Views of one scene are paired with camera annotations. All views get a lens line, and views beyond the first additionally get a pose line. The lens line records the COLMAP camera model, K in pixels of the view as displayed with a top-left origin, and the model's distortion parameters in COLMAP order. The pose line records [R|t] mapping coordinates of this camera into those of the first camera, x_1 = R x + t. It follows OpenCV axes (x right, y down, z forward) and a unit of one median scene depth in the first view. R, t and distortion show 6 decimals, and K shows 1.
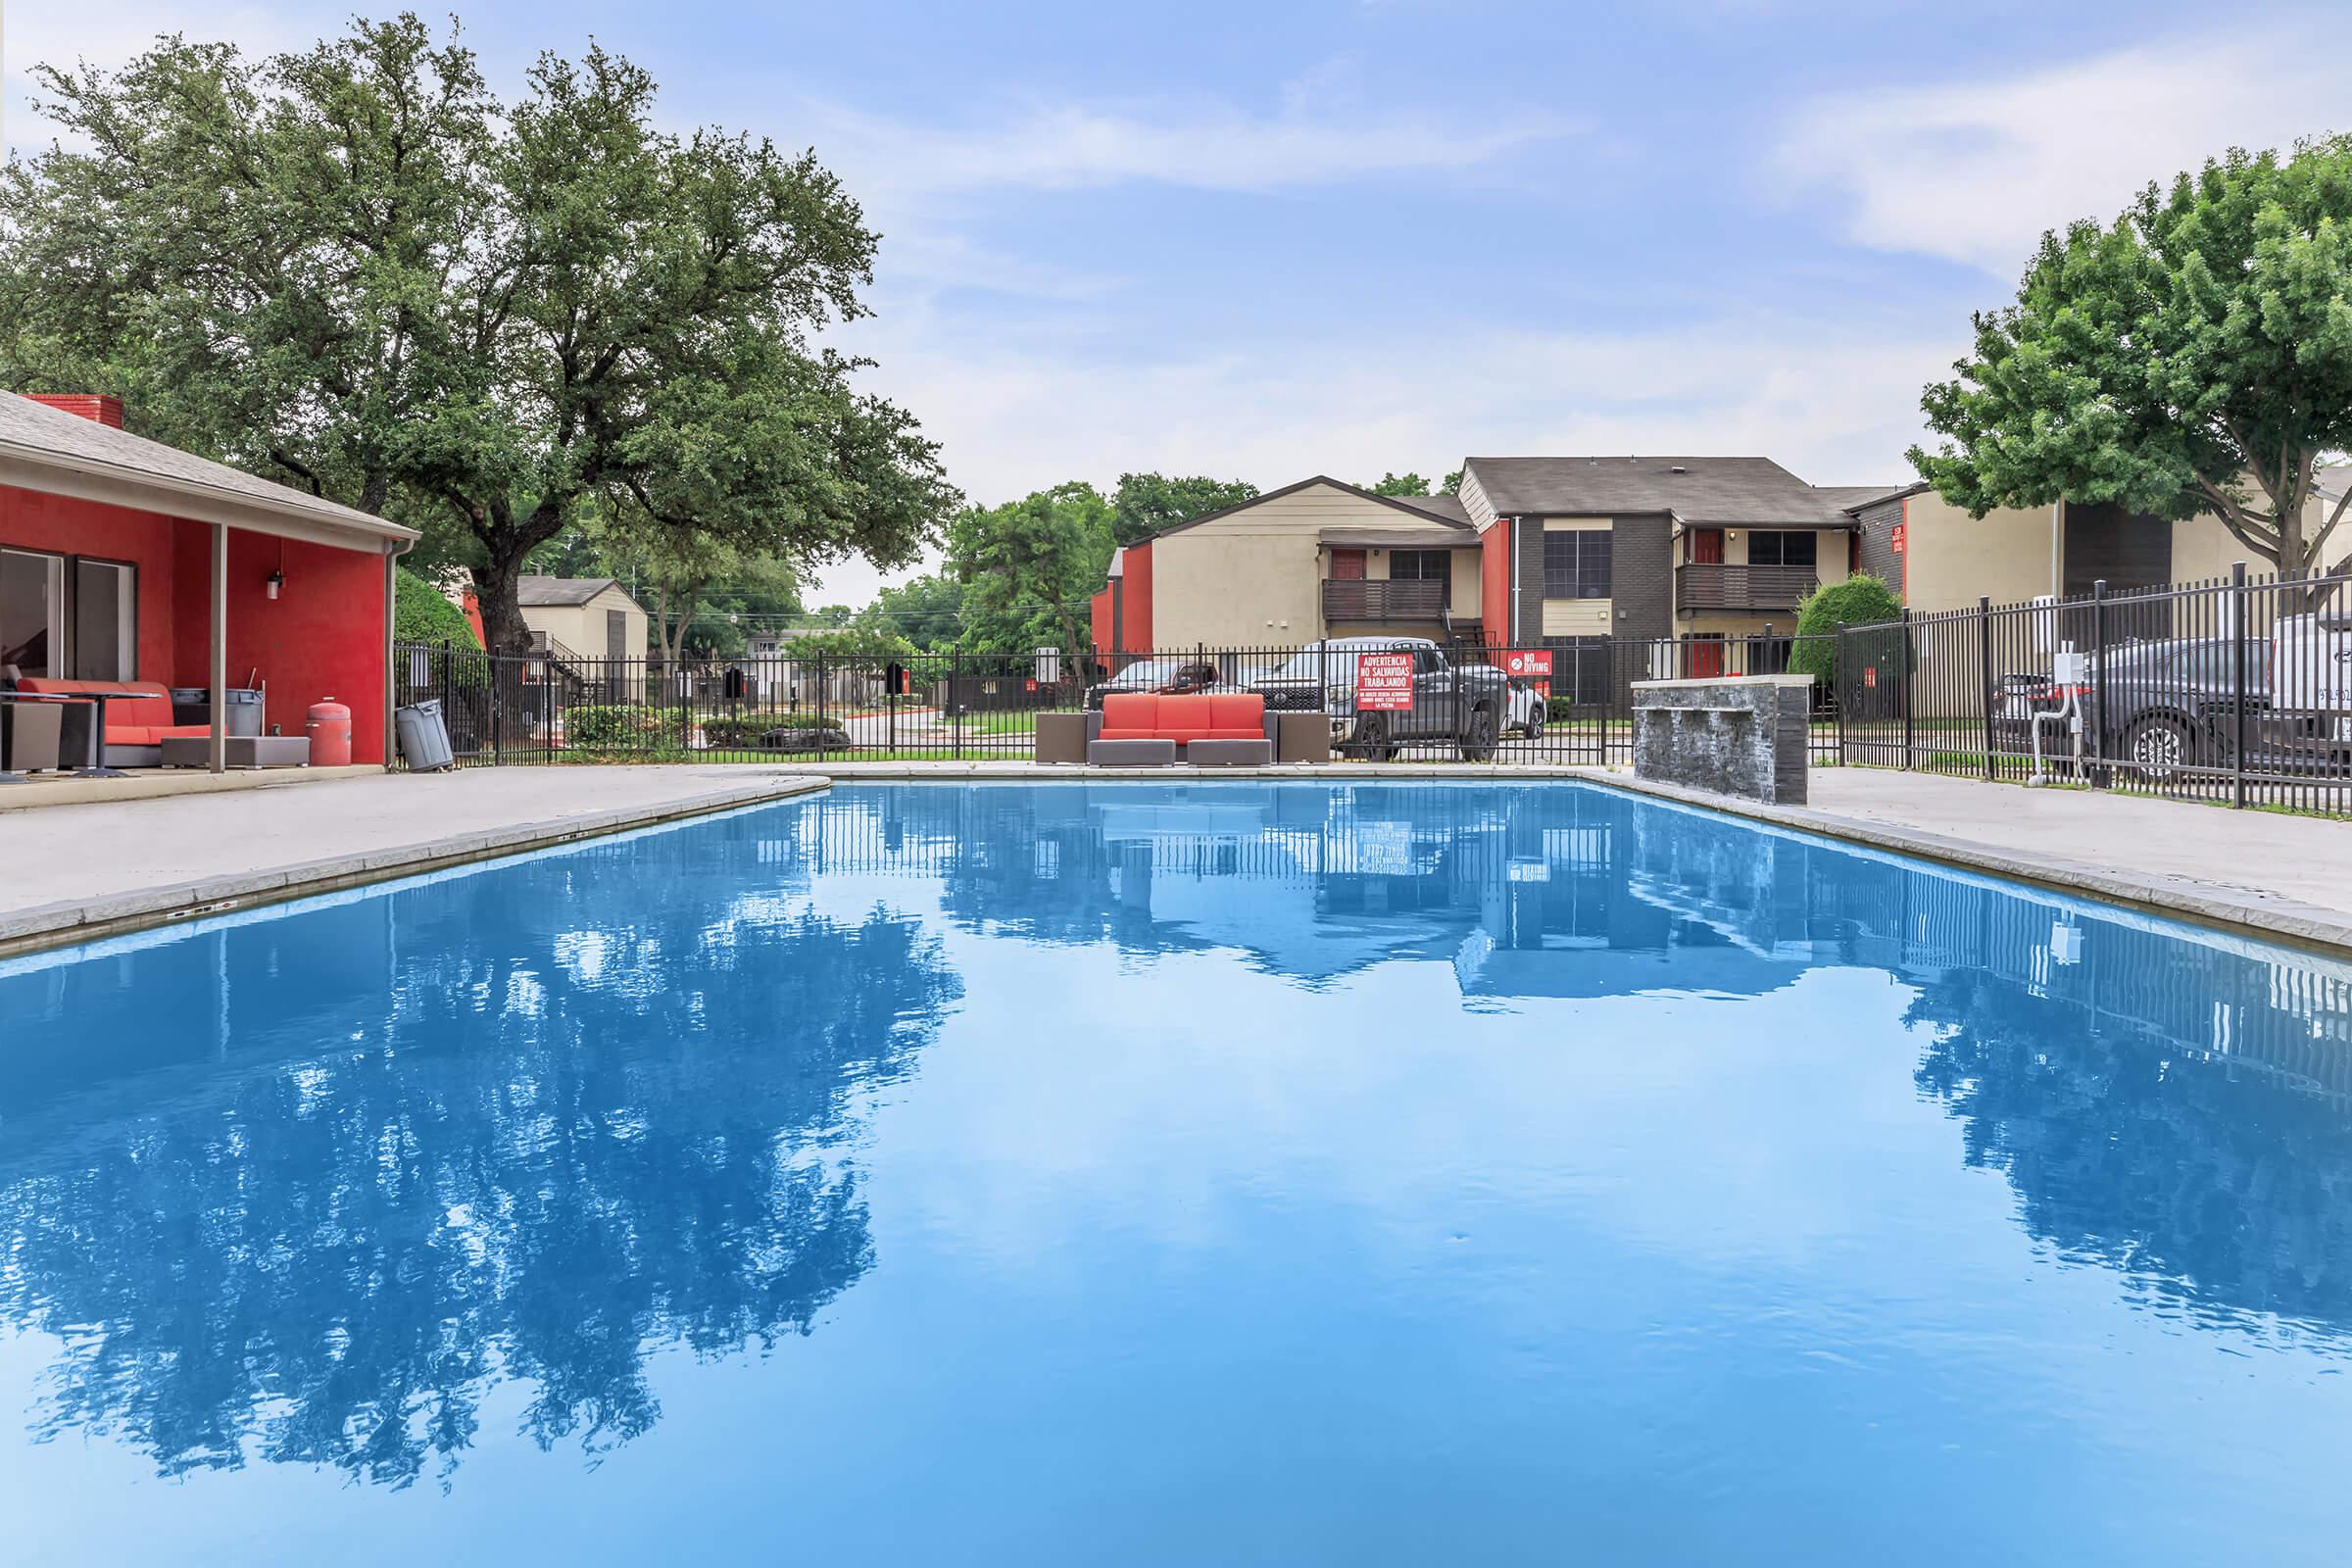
lens RADIAL K [[1548.5, 0, 1174.1], [0, 1548.5, 715.0], [0, 0, 1]] dist [0.002662, 0.005270]
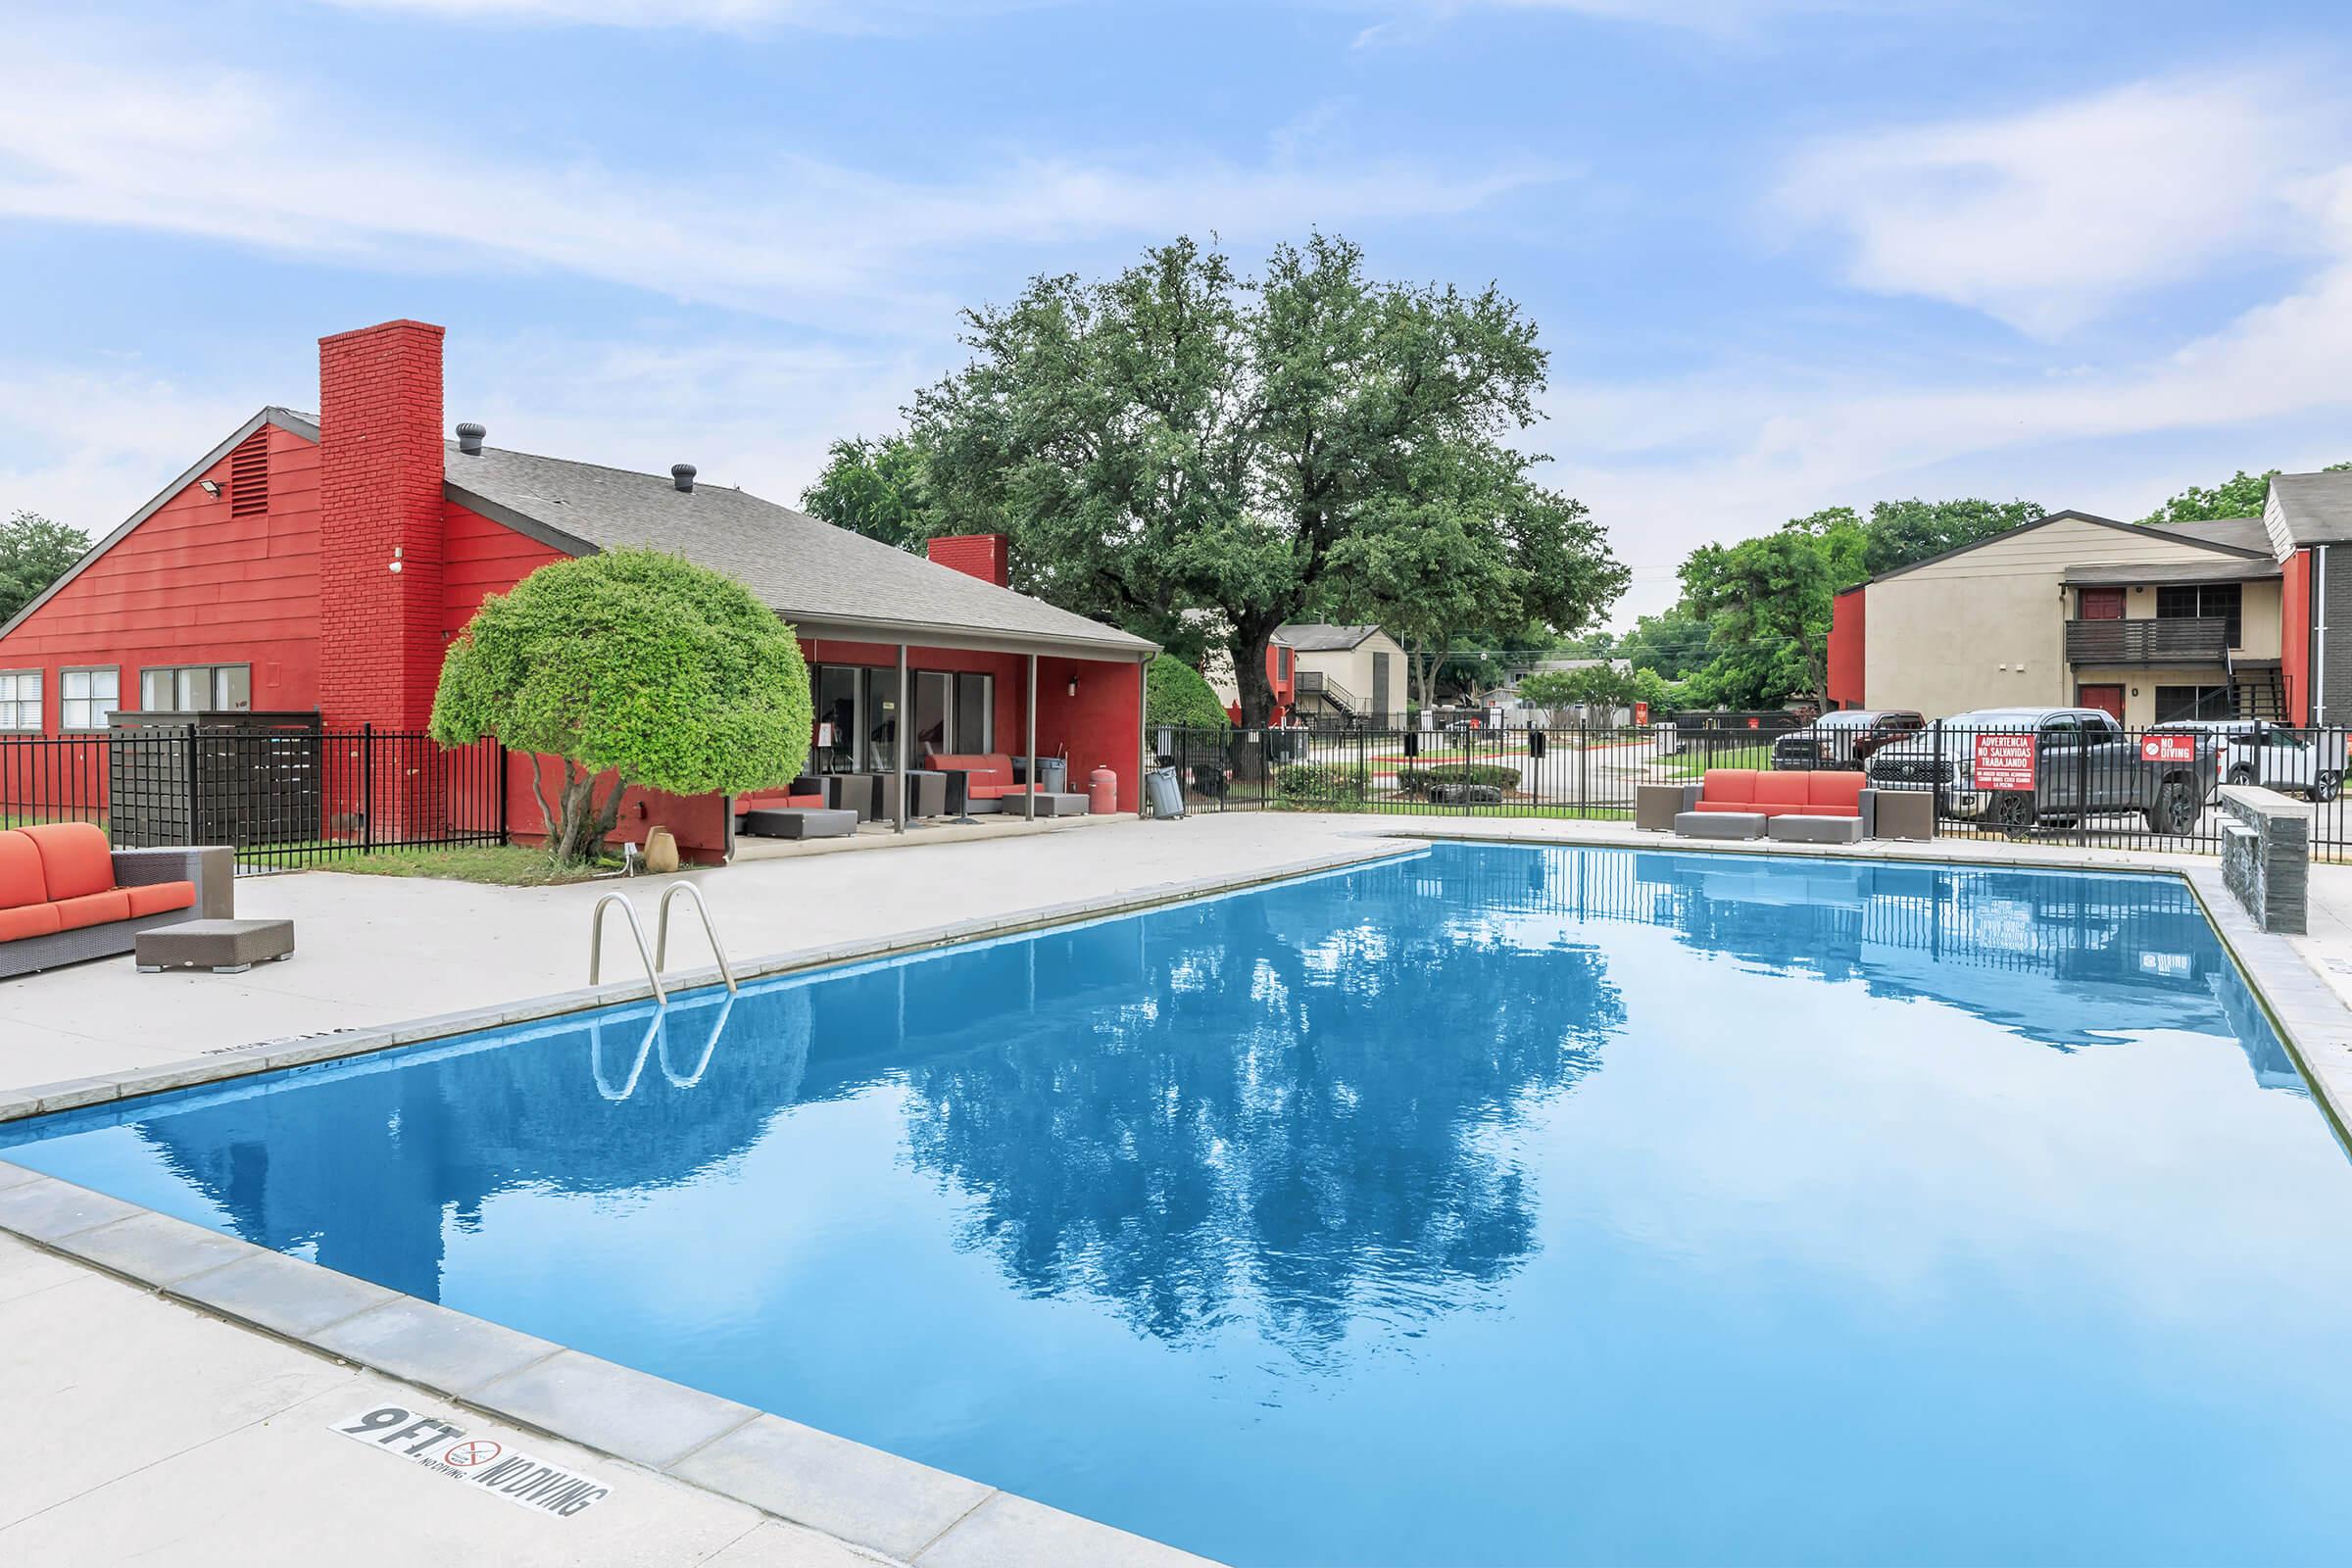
lens RADIAL K [[1548.5, 0, 1174.1], [0, 1548.5, 715.0], [0, 0, 1]] dist [0.002662, 0.005270]
pose [[0.864446, 0.012506, -0.502570, 0.149896], [-0.010771, 0.999922, 0.006355, -0.045042], [0.502611, -0.000080, 0.864513, -0.130452]]
